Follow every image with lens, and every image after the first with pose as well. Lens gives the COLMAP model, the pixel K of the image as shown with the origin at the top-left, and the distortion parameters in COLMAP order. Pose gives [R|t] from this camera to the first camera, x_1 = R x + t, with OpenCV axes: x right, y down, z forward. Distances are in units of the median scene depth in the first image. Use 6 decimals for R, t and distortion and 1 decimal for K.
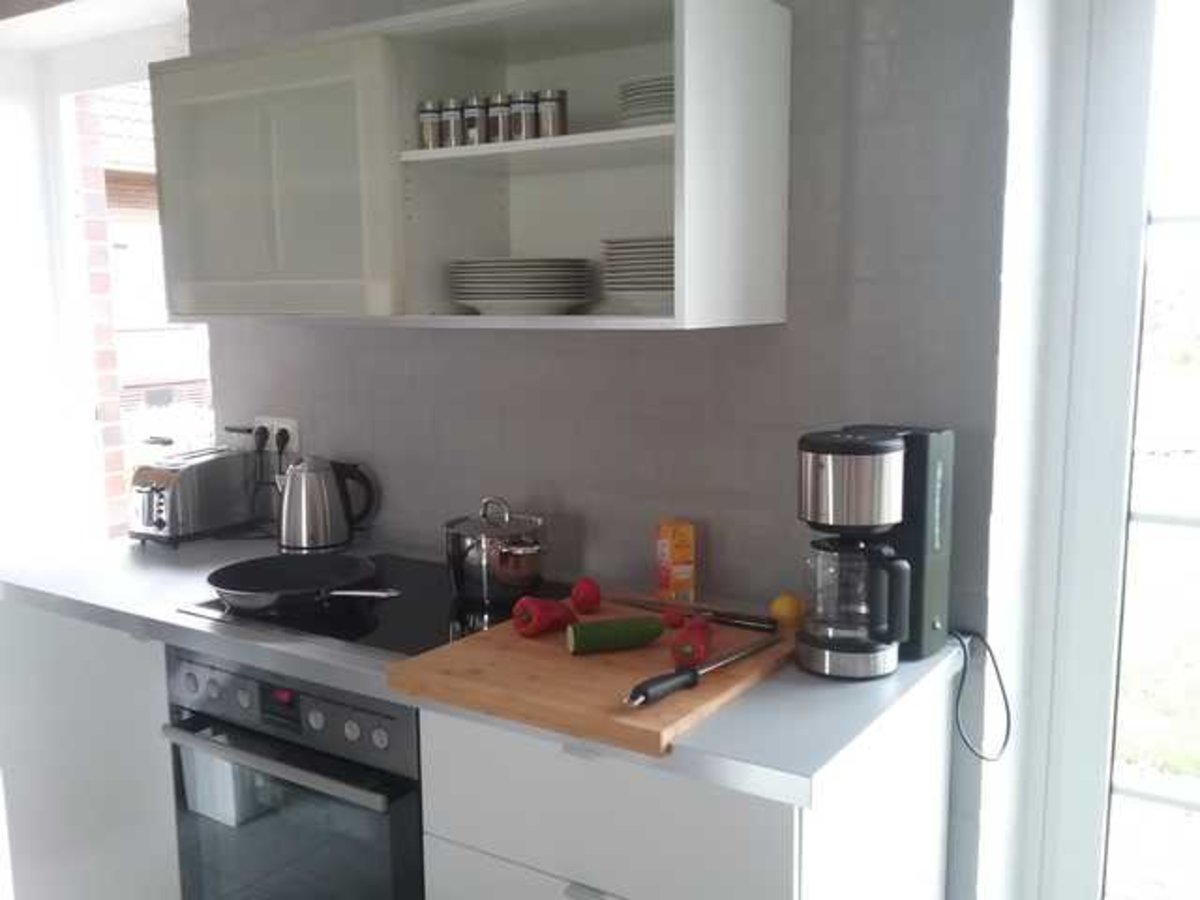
lens RADIAL K [[1083.7, 0, 600.0], [0, 1083.7, 450.0], [0, 0, 1]] dist [-0.003952, -0.009800]
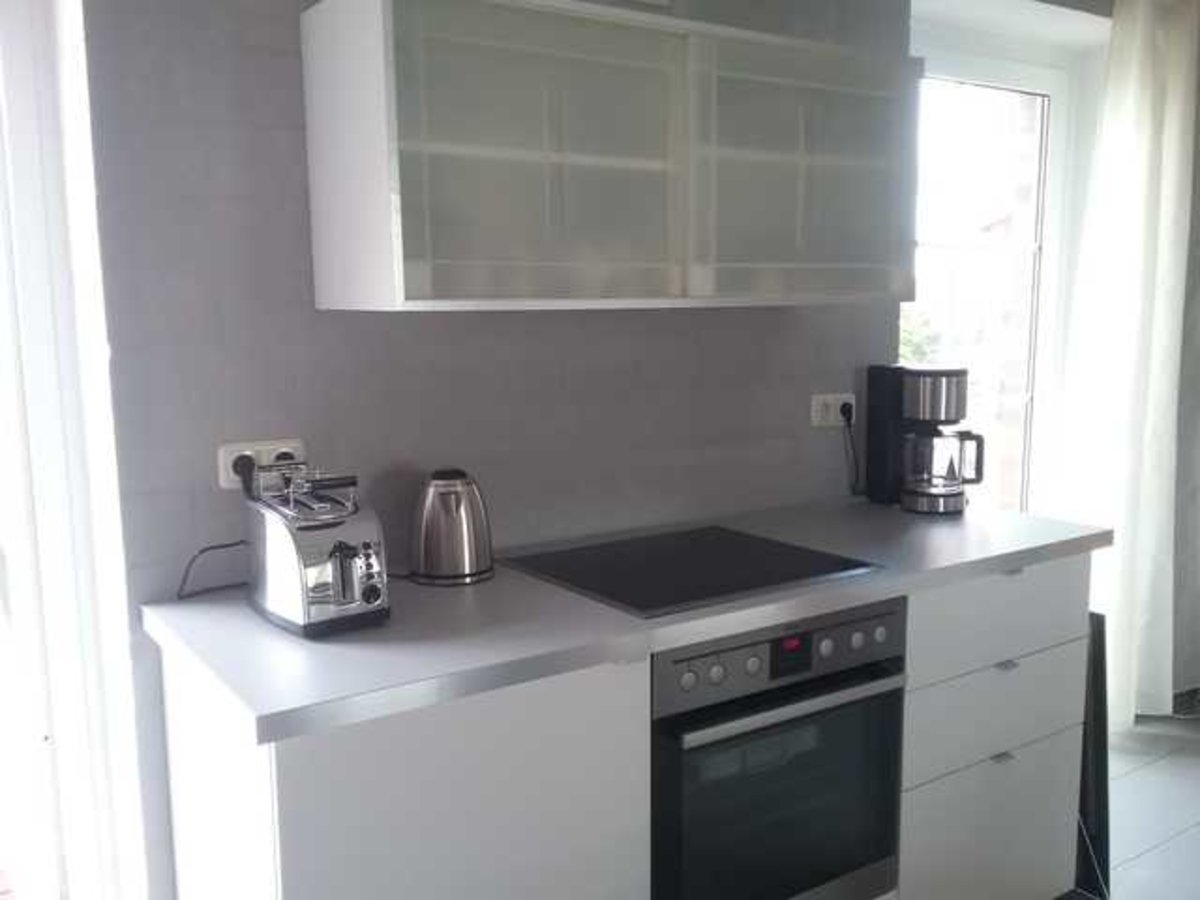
lens RADIAL K [[1083.7, 0, 600.0], [0, 1083.7, 450.0], [0, 0, 1]] dist [-0.003952, -0.009800]
pose [[0.404125, -0.122876, 0.906413, -1.320896], [0.152293, 0.986144, 0.065784, -0.065276], [-0.901937, 0.111455, 0.417239, 0.689636]]
